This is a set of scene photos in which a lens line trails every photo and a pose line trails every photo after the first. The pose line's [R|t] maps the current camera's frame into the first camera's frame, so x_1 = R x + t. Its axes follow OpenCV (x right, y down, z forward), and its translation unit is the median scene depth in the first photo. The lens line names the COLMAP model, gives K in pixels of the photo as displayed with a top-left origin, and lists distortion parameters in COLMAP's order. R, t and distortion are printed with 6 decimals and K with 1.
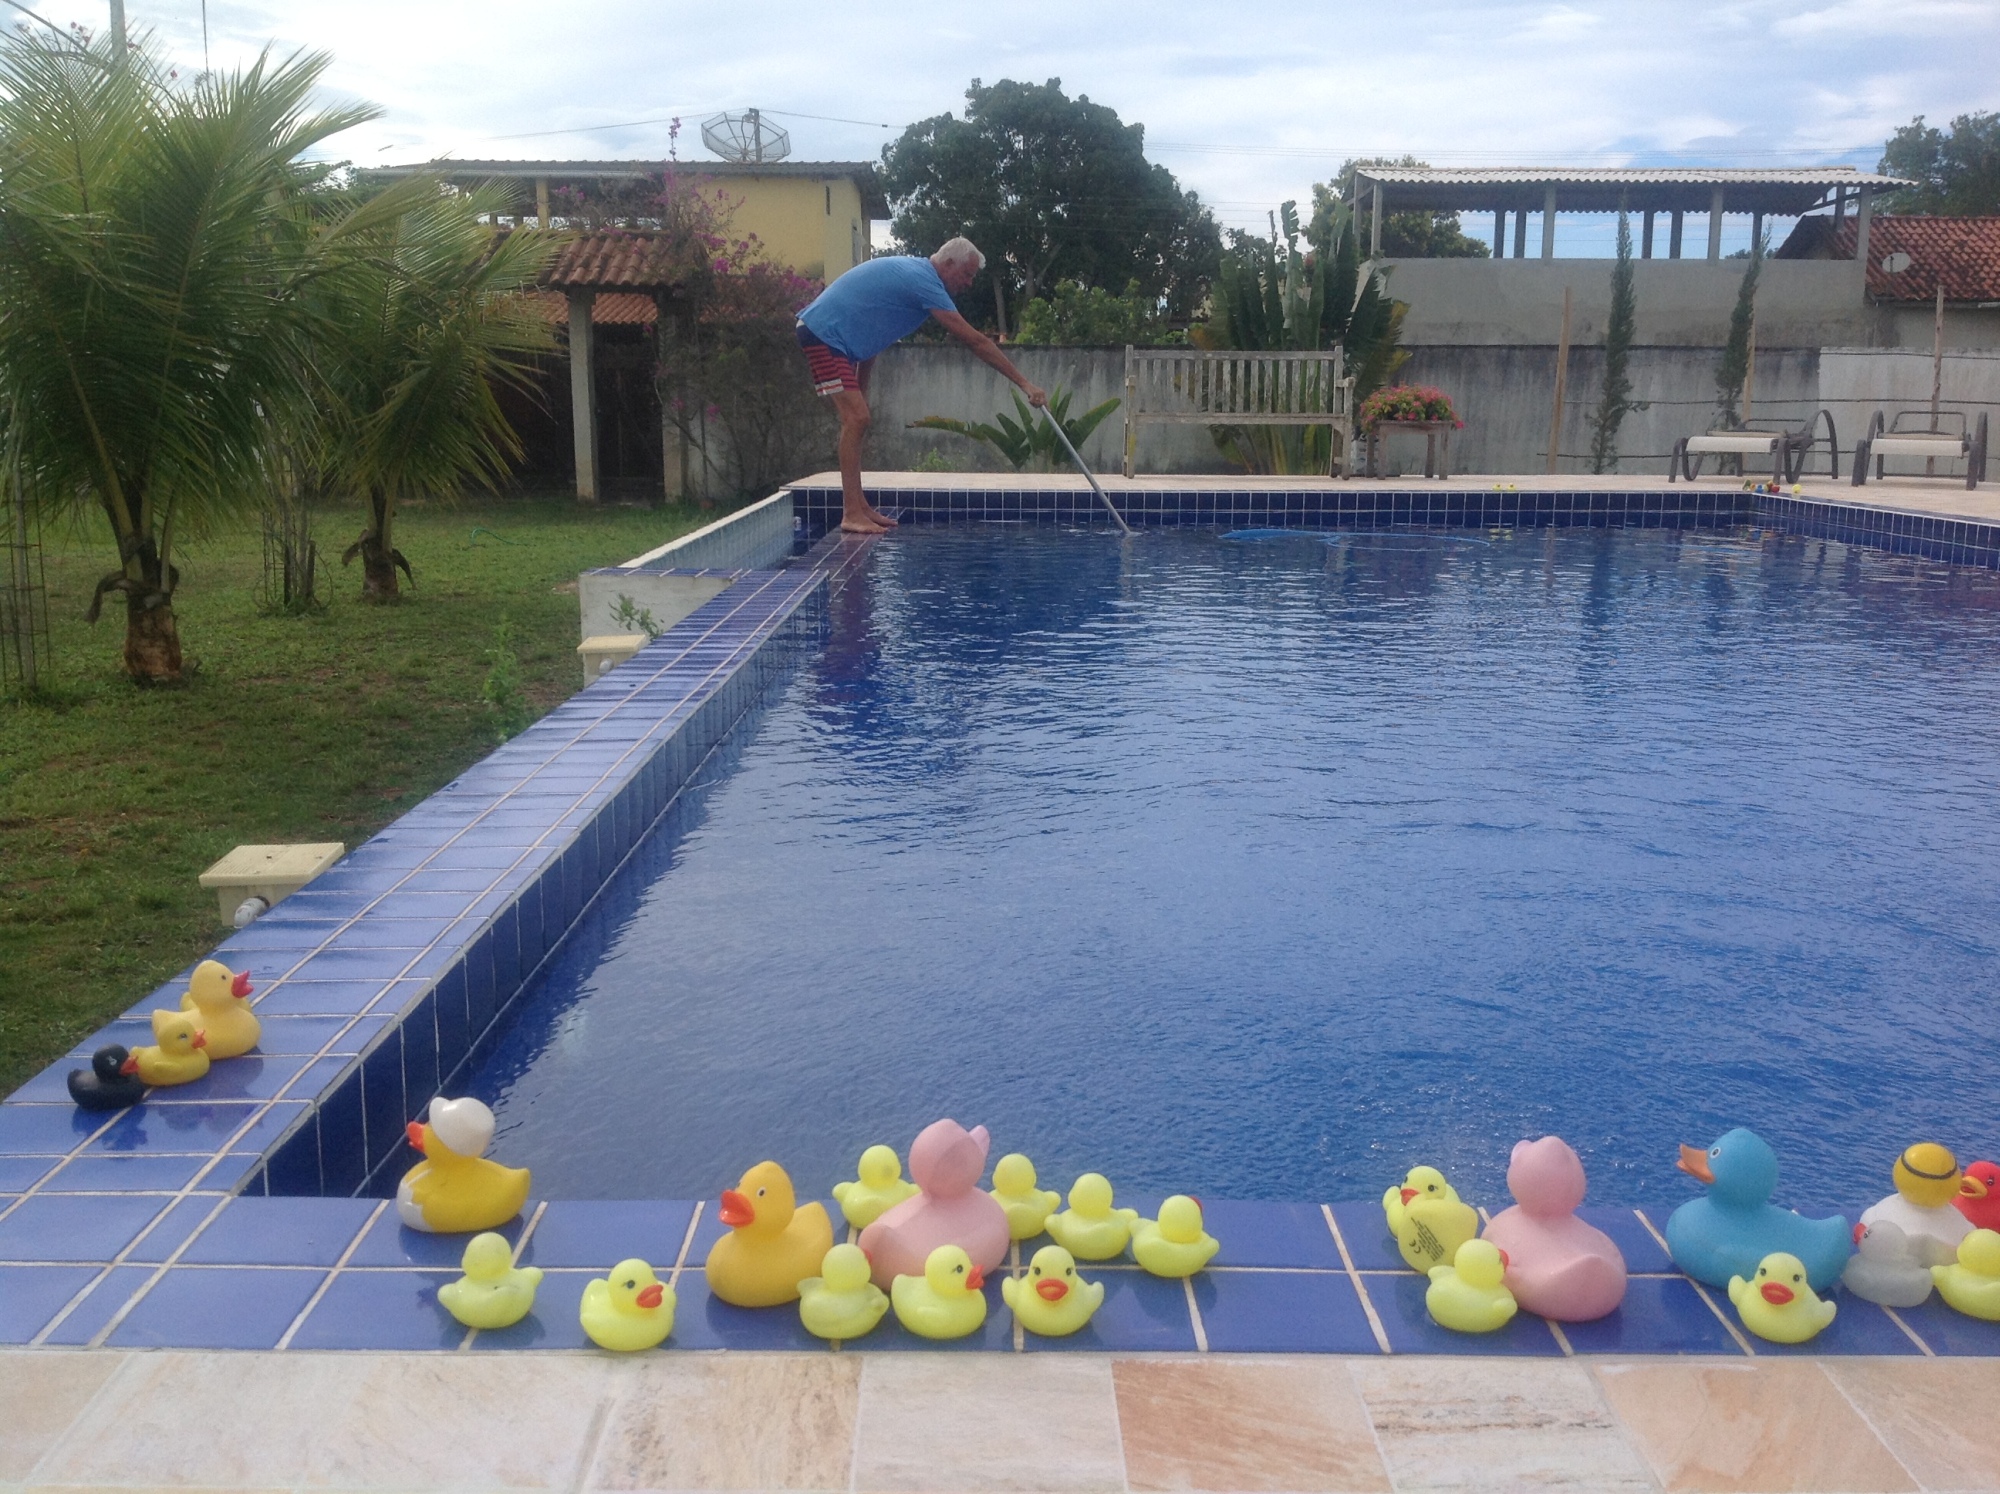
lens RADIAL K [[1878.9, 0, 1063.7], [0, 1878.9, 750.7], [0, 0, 1]] dist [0.116919, -0.364755]
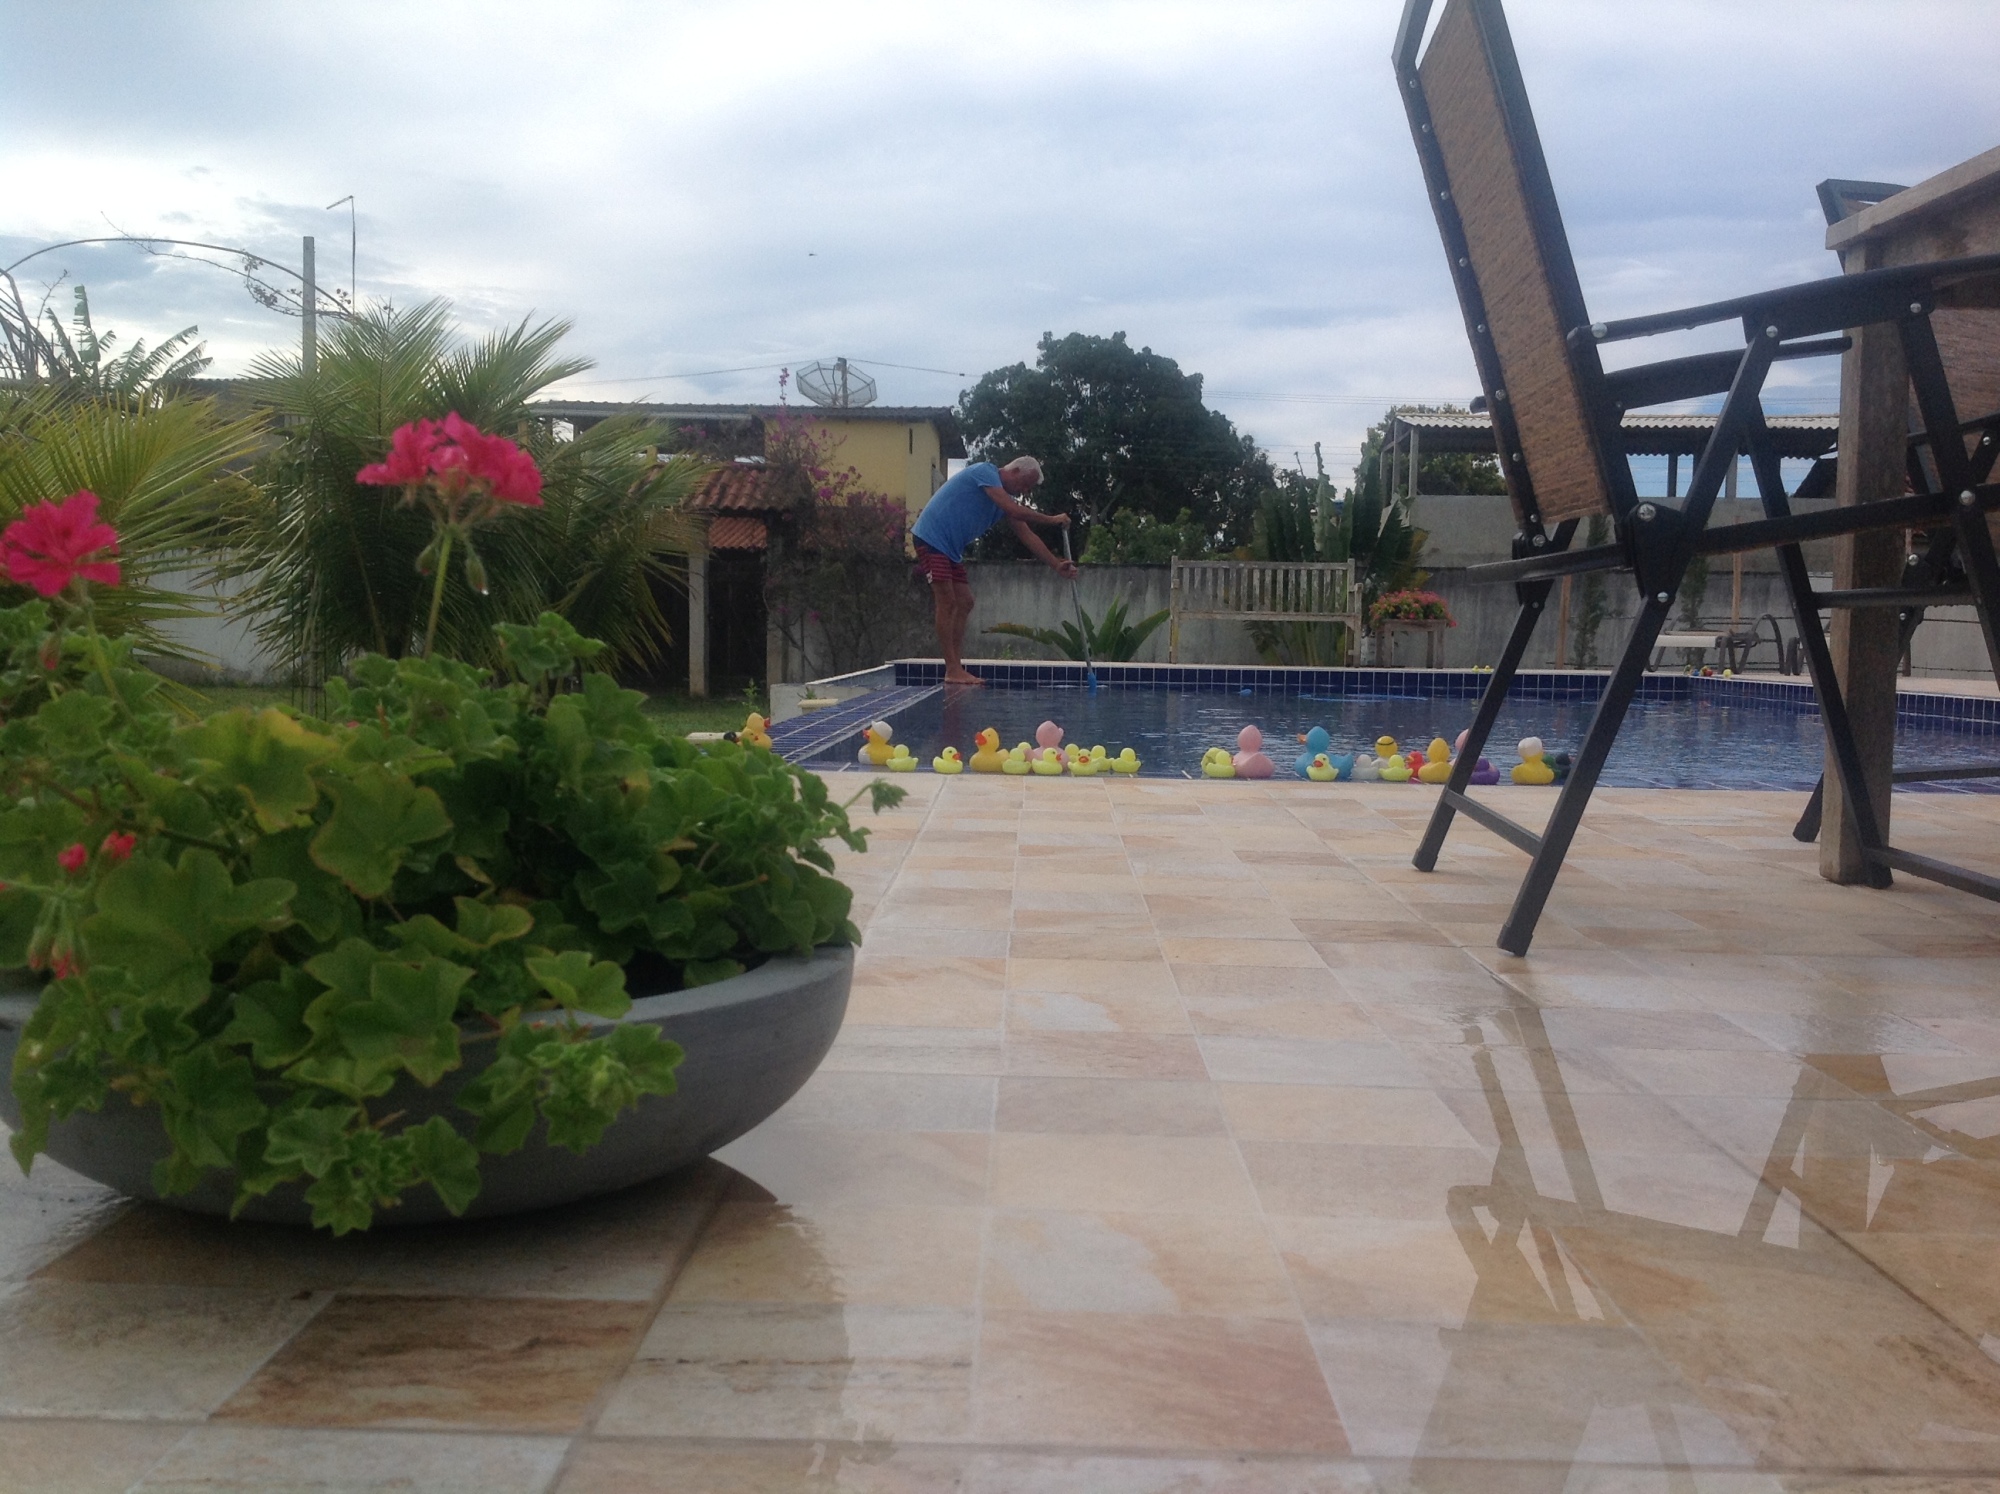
lens RADIAL K [[1878.9, 0, 1063.7], [0, 1878.9, 750.7], [0, 0, 1]] dist [0.116919, -0.364755]
pose [[0.999397, 0.011384, -0.032806, 0.003206], [-0.015278, 0.992535, -0.120997, 0.032752], [0.031183, 0.121425, 0.992111, -0.104813]]
